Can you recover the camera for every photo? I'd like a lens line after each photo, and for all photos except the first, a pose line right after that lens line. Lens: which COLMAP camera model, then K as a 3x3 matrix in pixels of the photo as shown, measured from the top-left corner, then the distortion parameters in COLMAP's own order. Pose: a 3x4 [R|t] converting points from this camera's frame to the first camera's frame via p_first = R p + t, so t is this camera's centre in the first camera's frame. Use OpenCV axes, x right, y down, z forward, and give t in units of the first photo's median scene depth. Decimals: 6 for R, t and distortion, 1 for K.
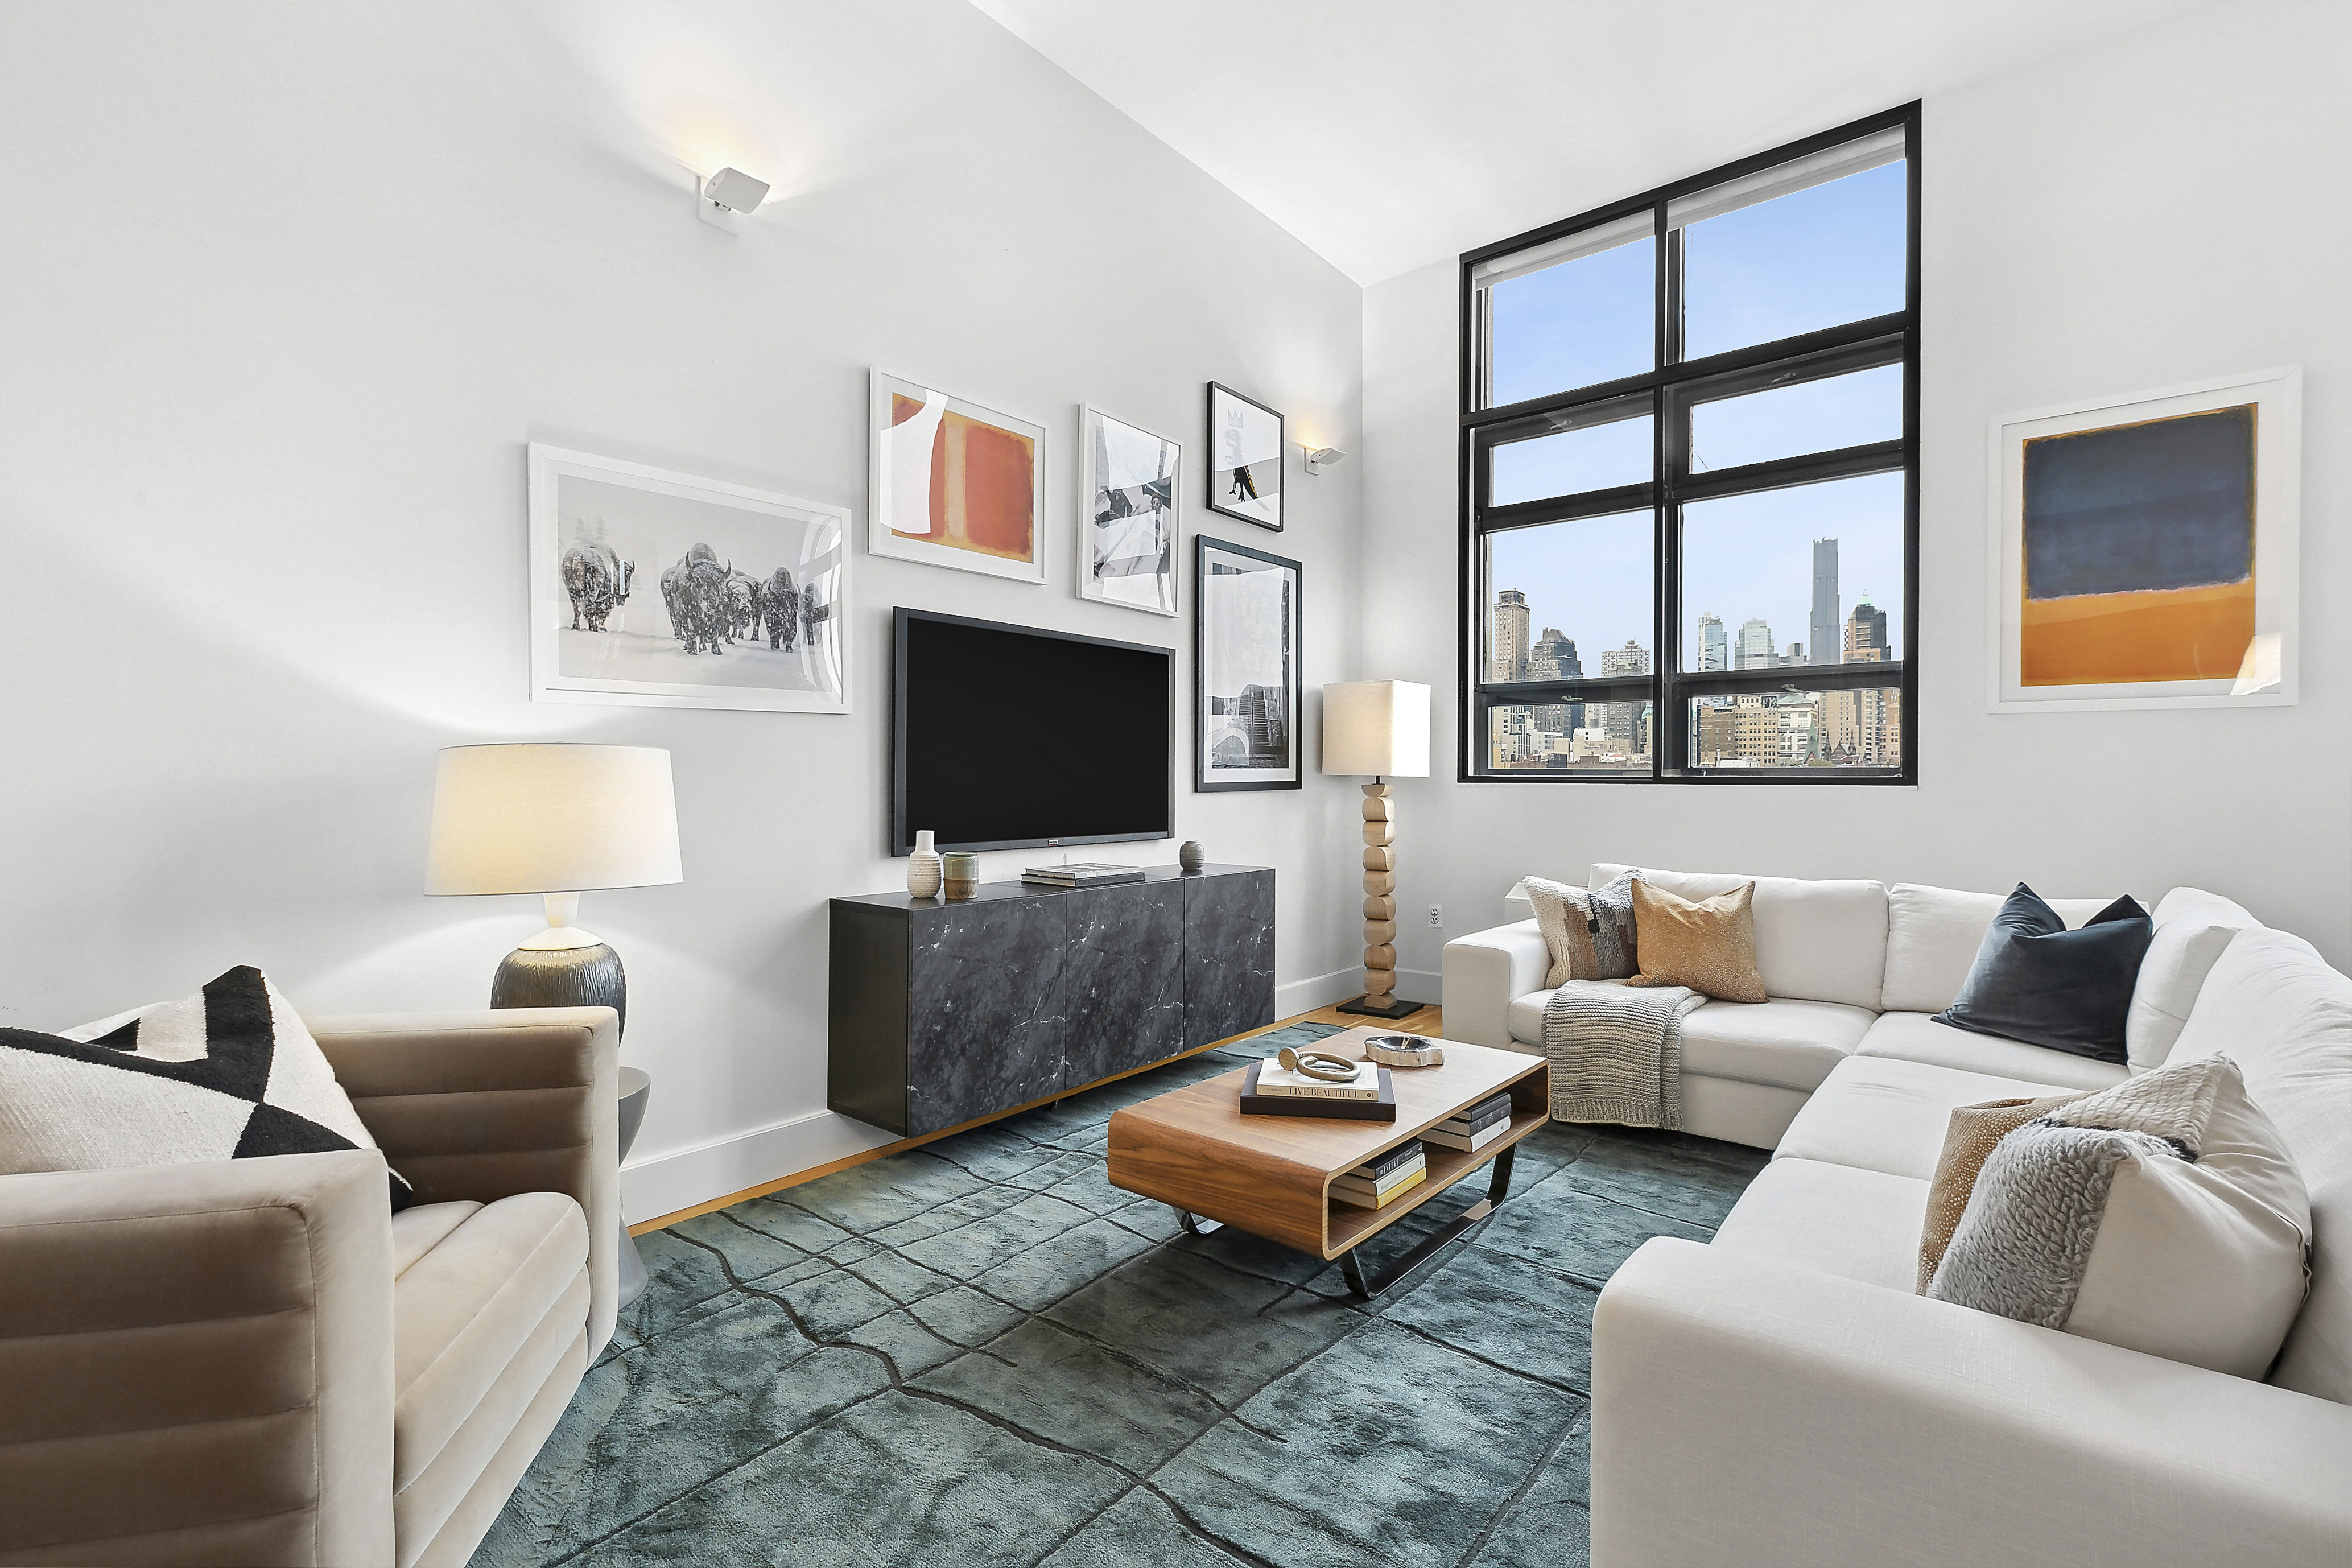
lens RADIAL K [[1068.9, 0, 1173.8], [0, 1068.9, 775.0], [0, 0, 1]] dist [0.007366, 0.000256]
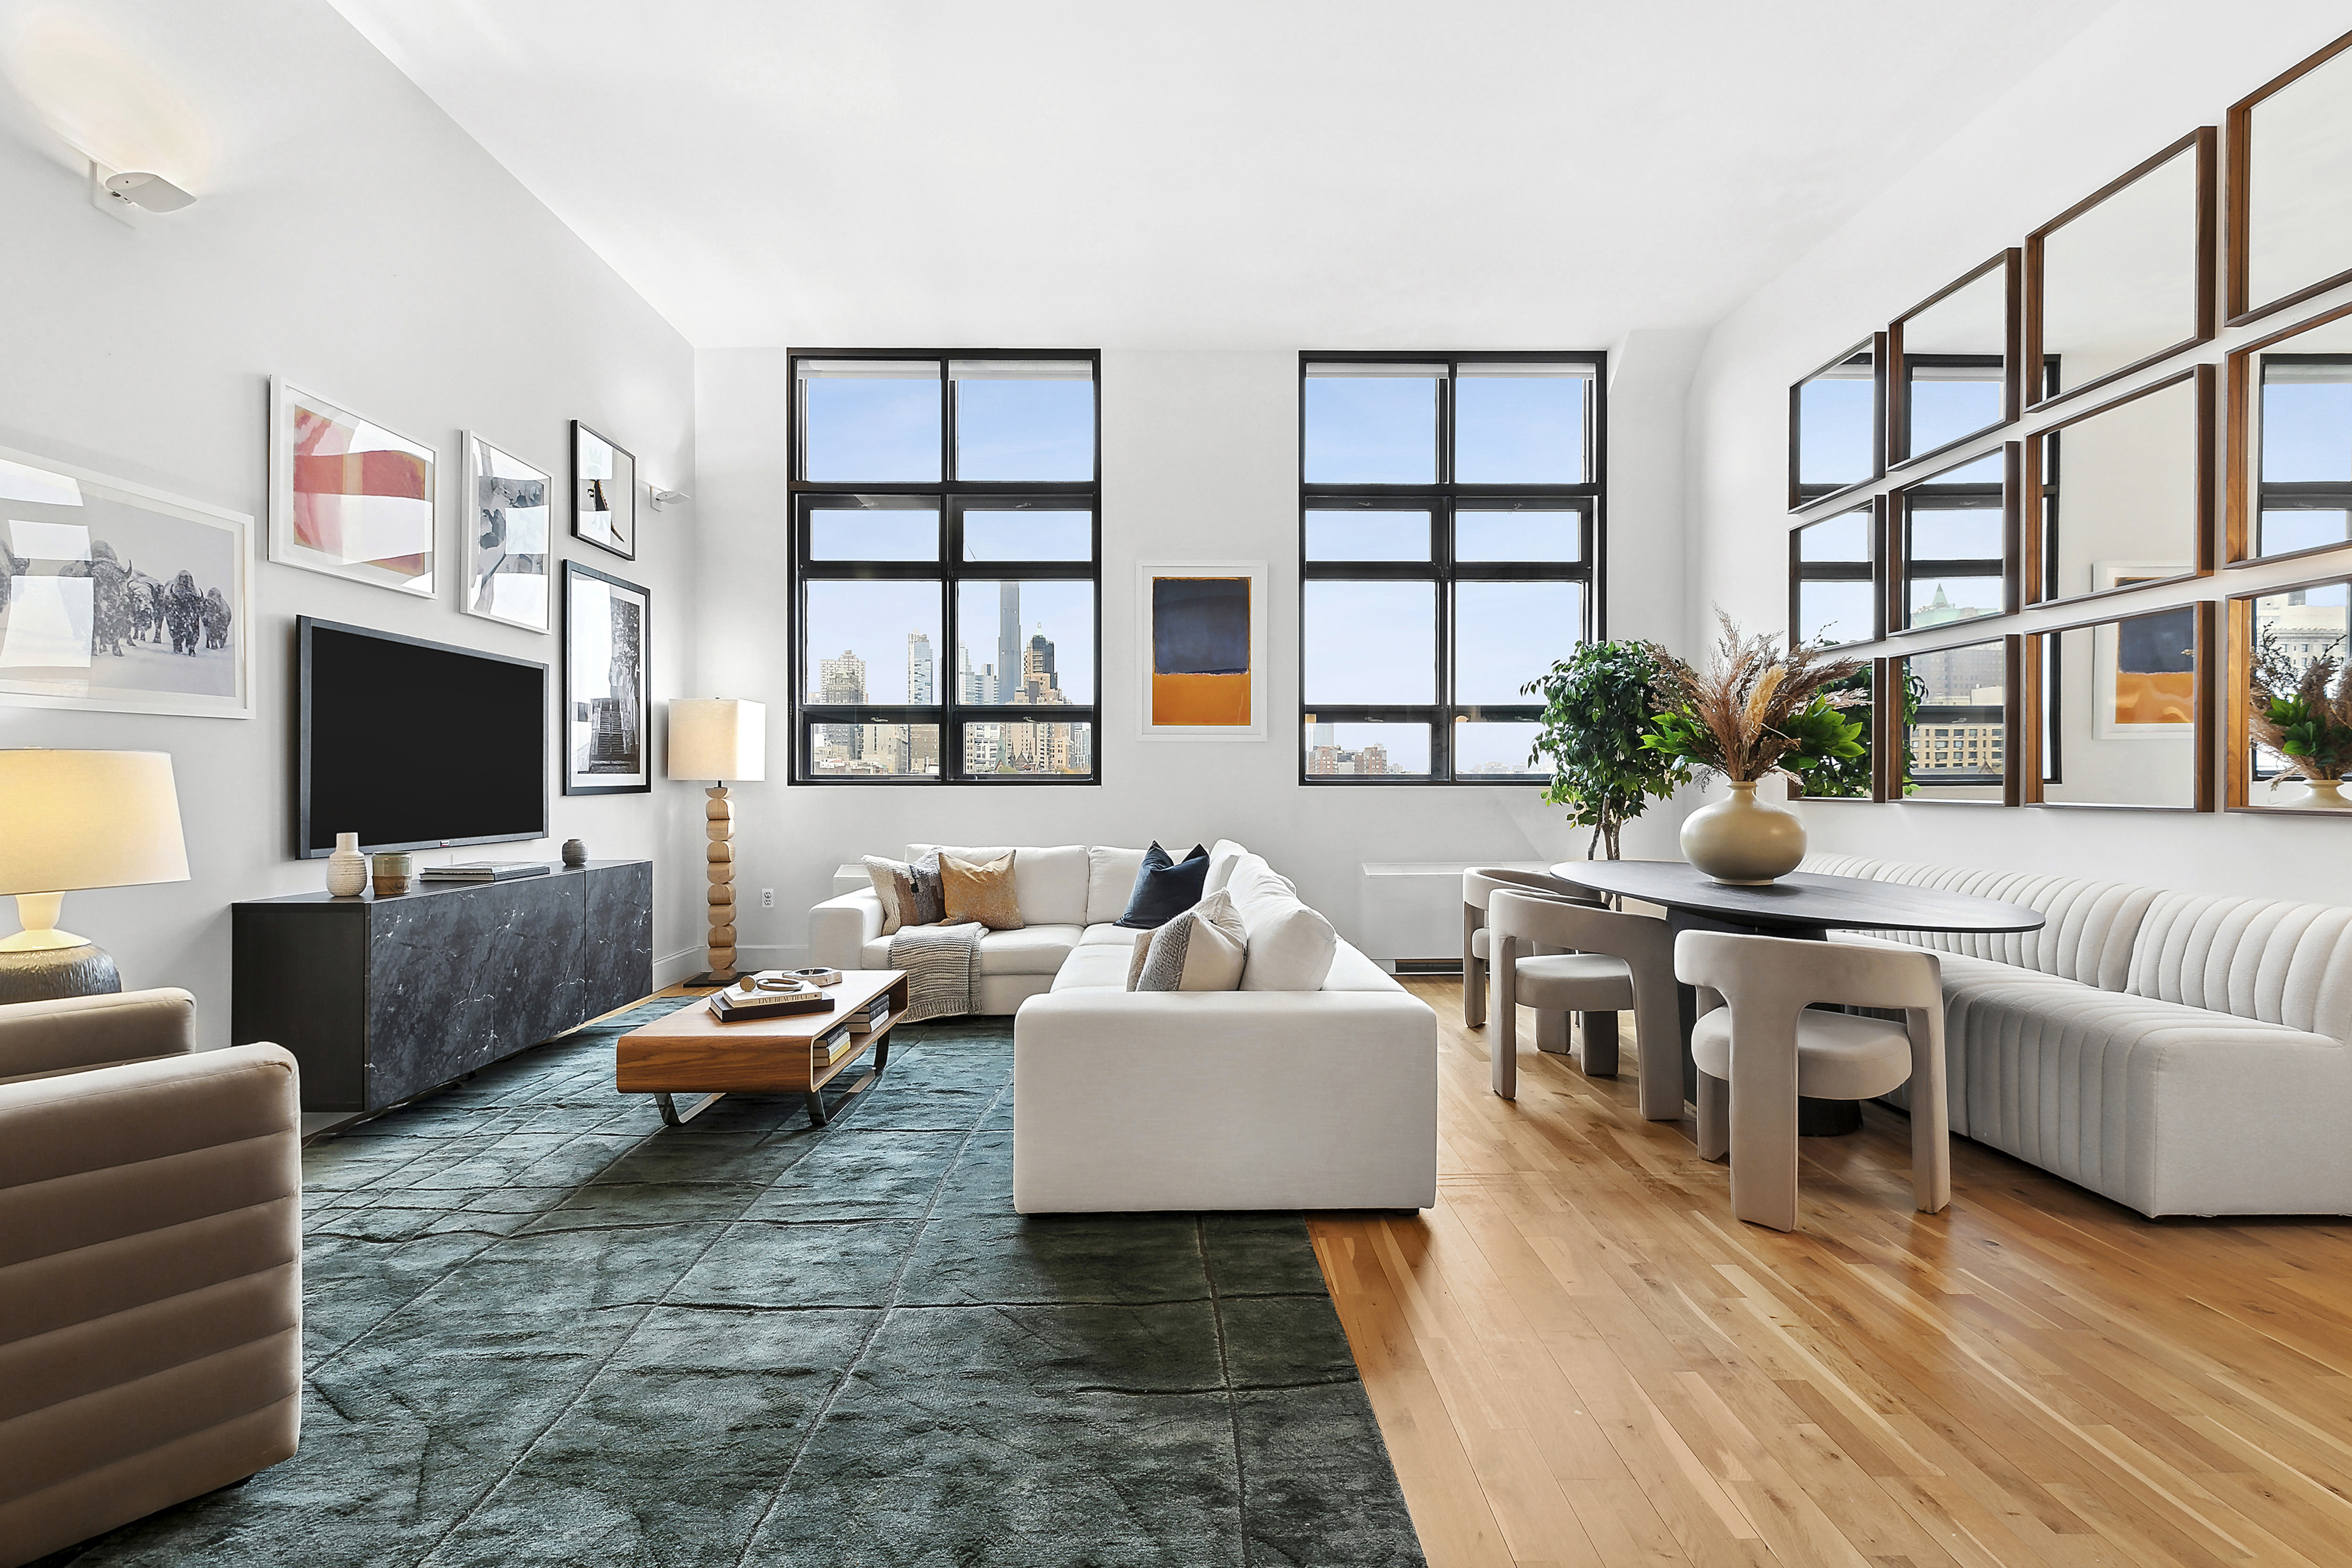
lens RADIAL K [[1068.9, 0, 1170.3], [0, 1068.9, 782.4], [0, 0, 1]] dist [0.007366, 0.000256]
pose [[0.768381, -0.002847, 0.639986, -0.279507], [0.001798, 0.999996, 0.002290, 0.001682], [-0.639990, -0.000609, 0.768383, -0.324380]]
